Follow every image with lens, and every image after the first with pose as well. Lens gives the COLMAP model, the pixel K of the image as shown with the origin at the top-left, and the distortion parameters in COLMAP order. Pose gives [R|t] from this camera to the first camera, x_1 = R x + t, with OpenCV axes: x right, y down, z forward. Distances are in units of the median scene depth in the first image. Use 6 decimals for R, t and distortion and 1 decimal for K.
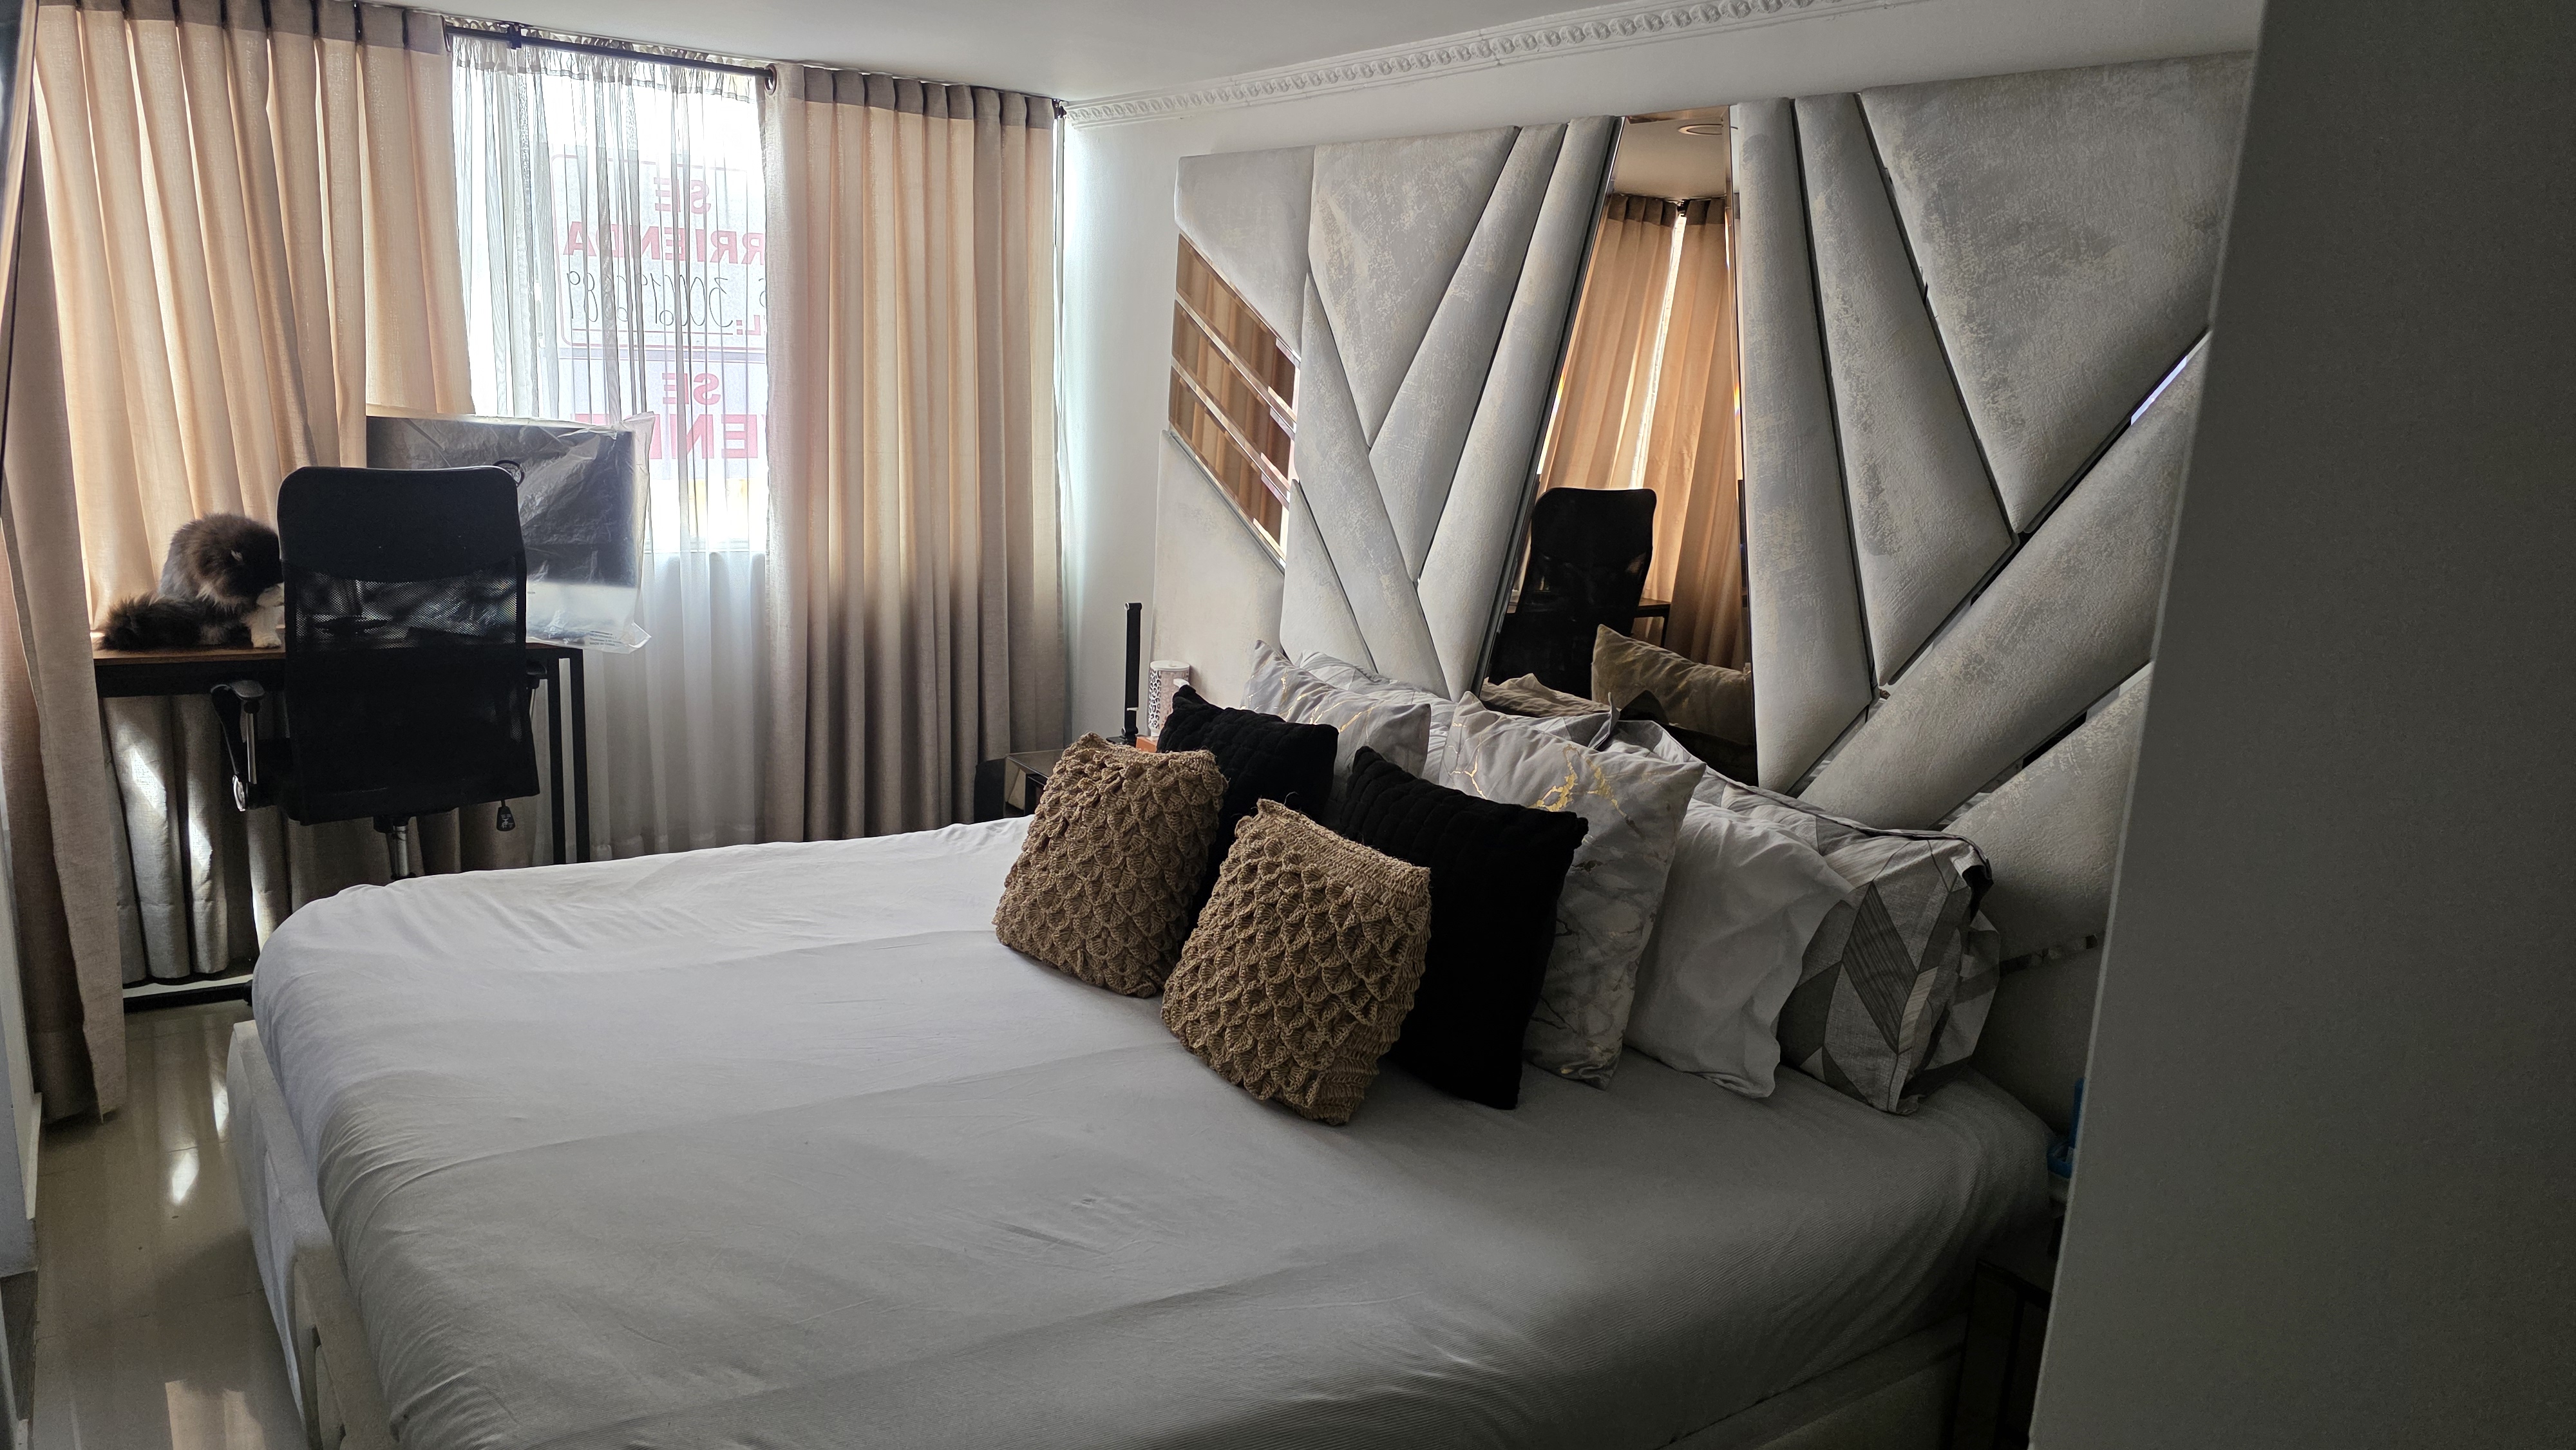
lens RADIAL K [[1829.9, 0, 1288.0], [0, 1829.9, 725.0], [0, 0, 1]] dist [0.039366, -0.066097]
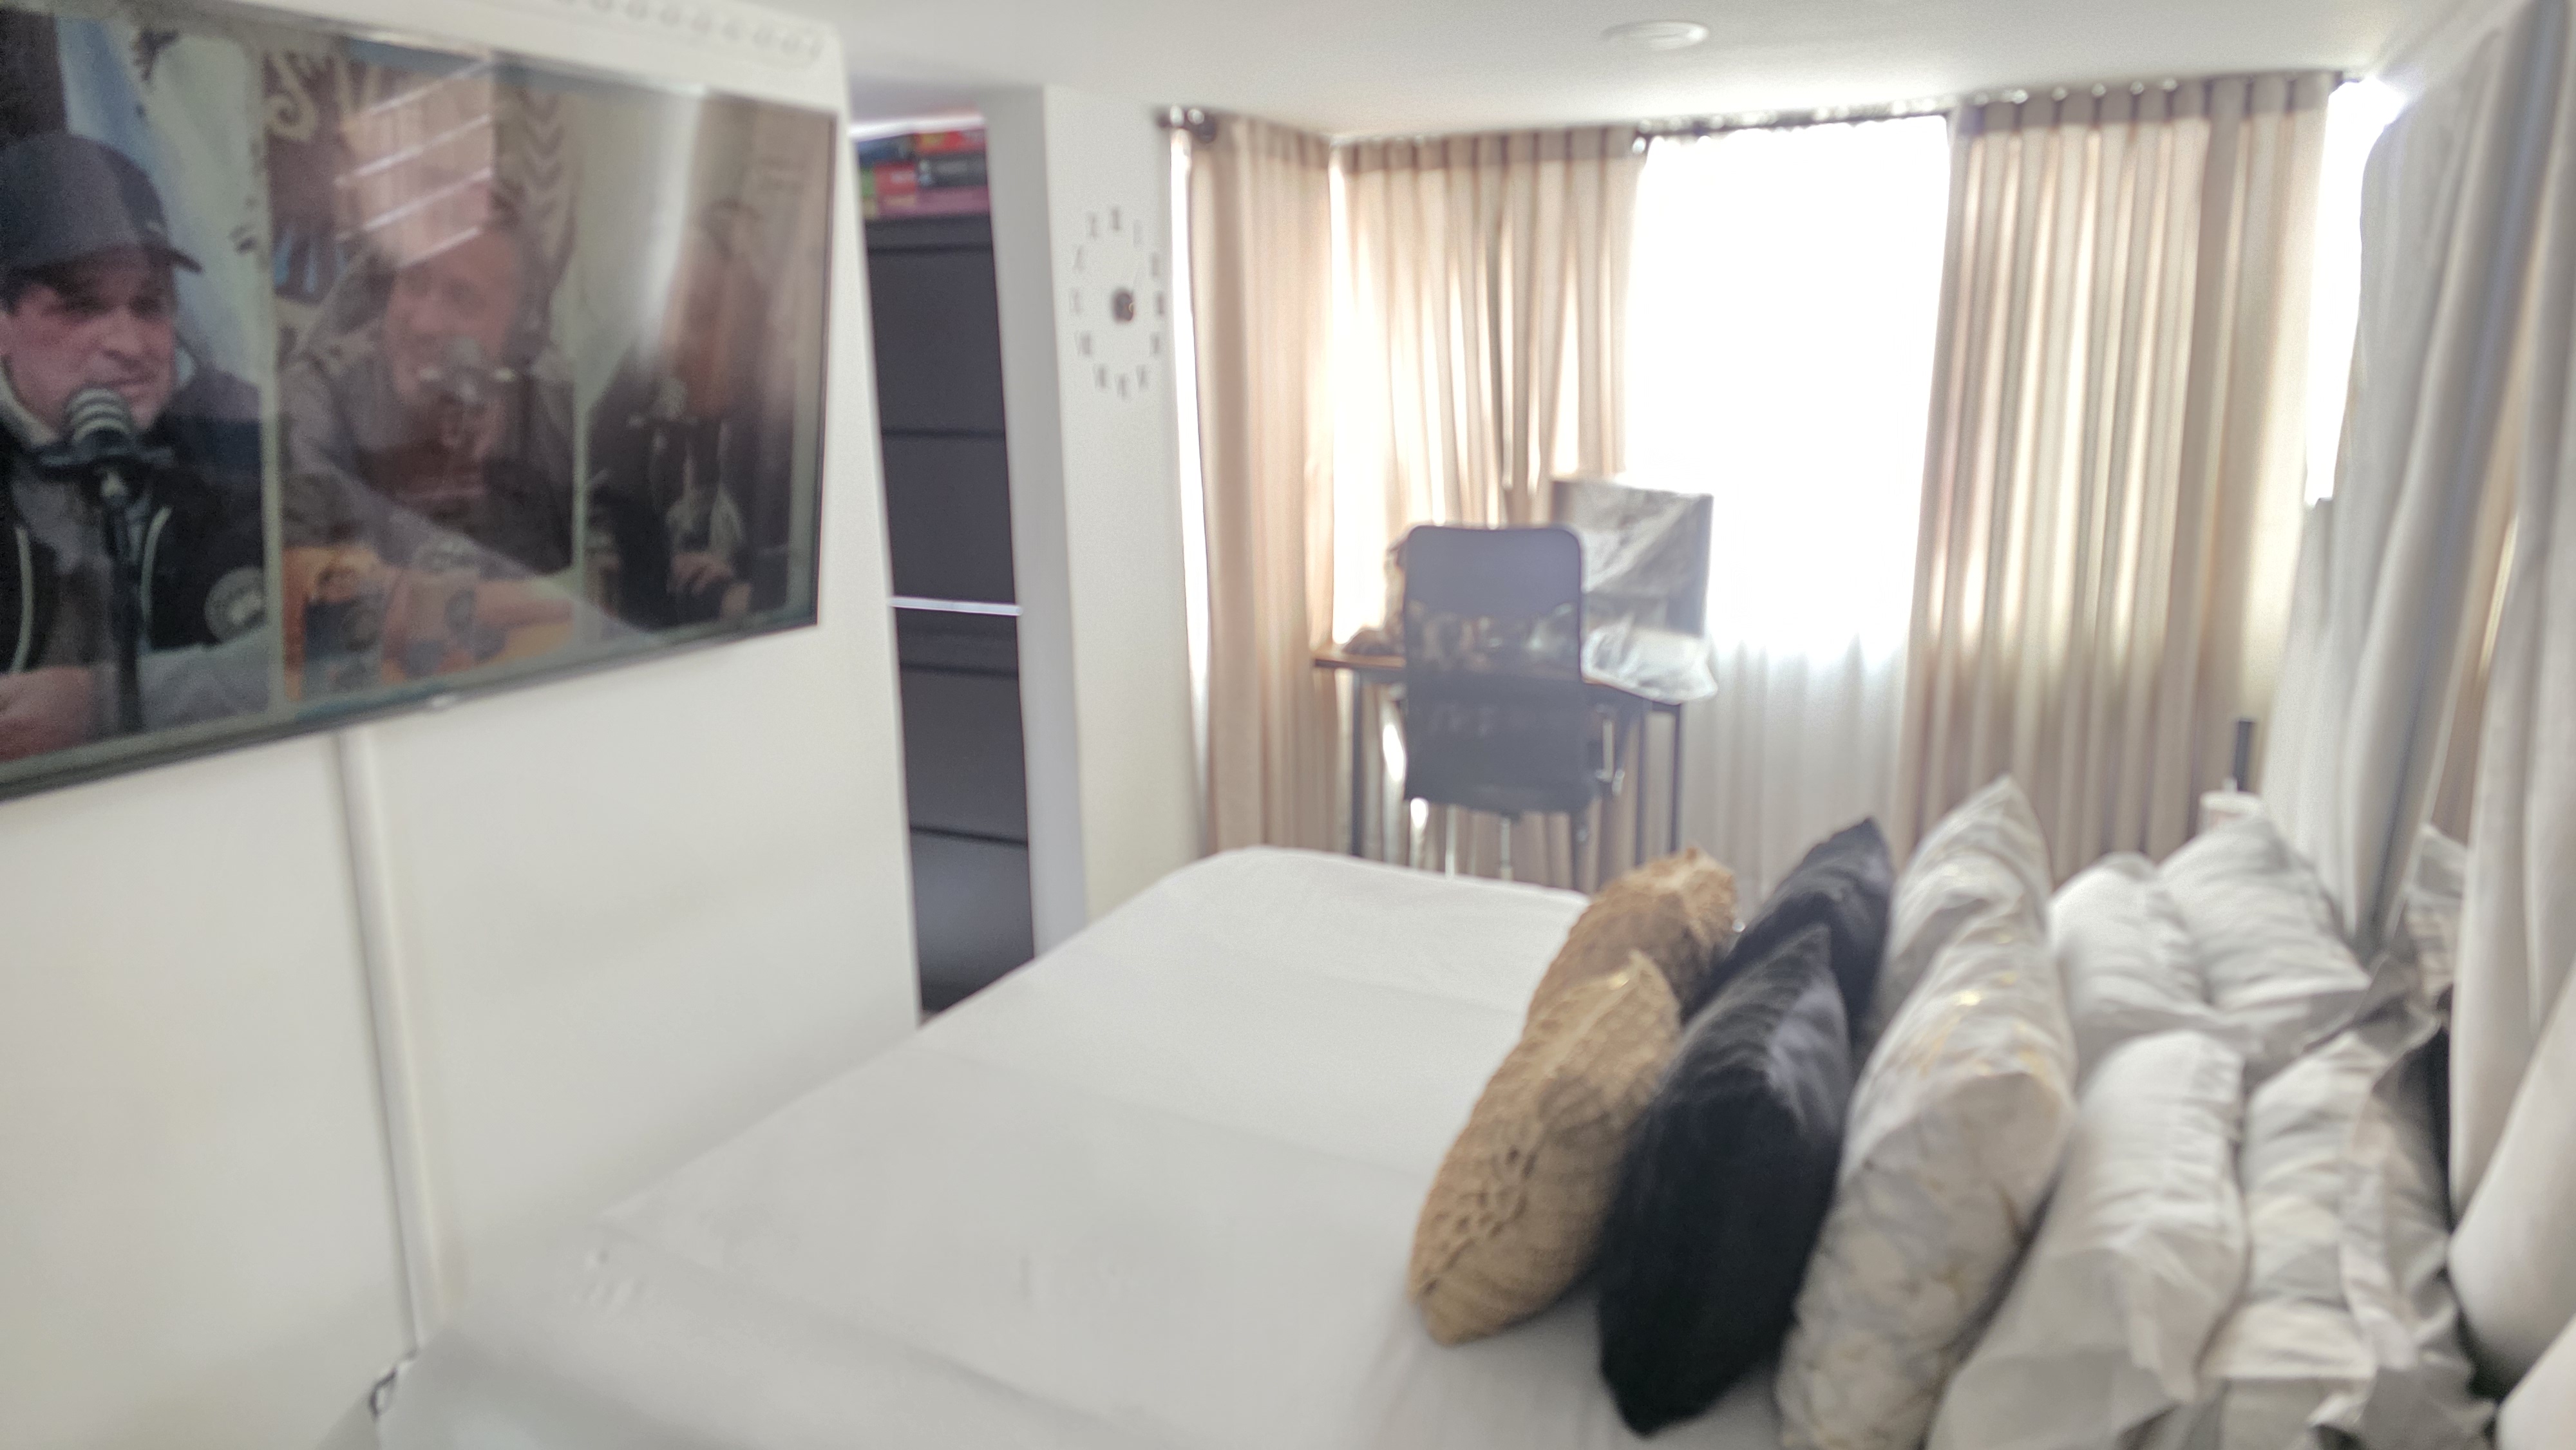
lens RADIAL K [[1691.7, 0, 1288.0], [0, 1691.7, 725.0], [0, 0, 1]] dist [0.038520, -0.044725]
pose [[0.444153, 0.132218, -0.886141, 0.407441], [-0.149499, 0.986122, 0.072203, -0.062731], [0.883390, 0.100408, 0.457755, 0.358617]]
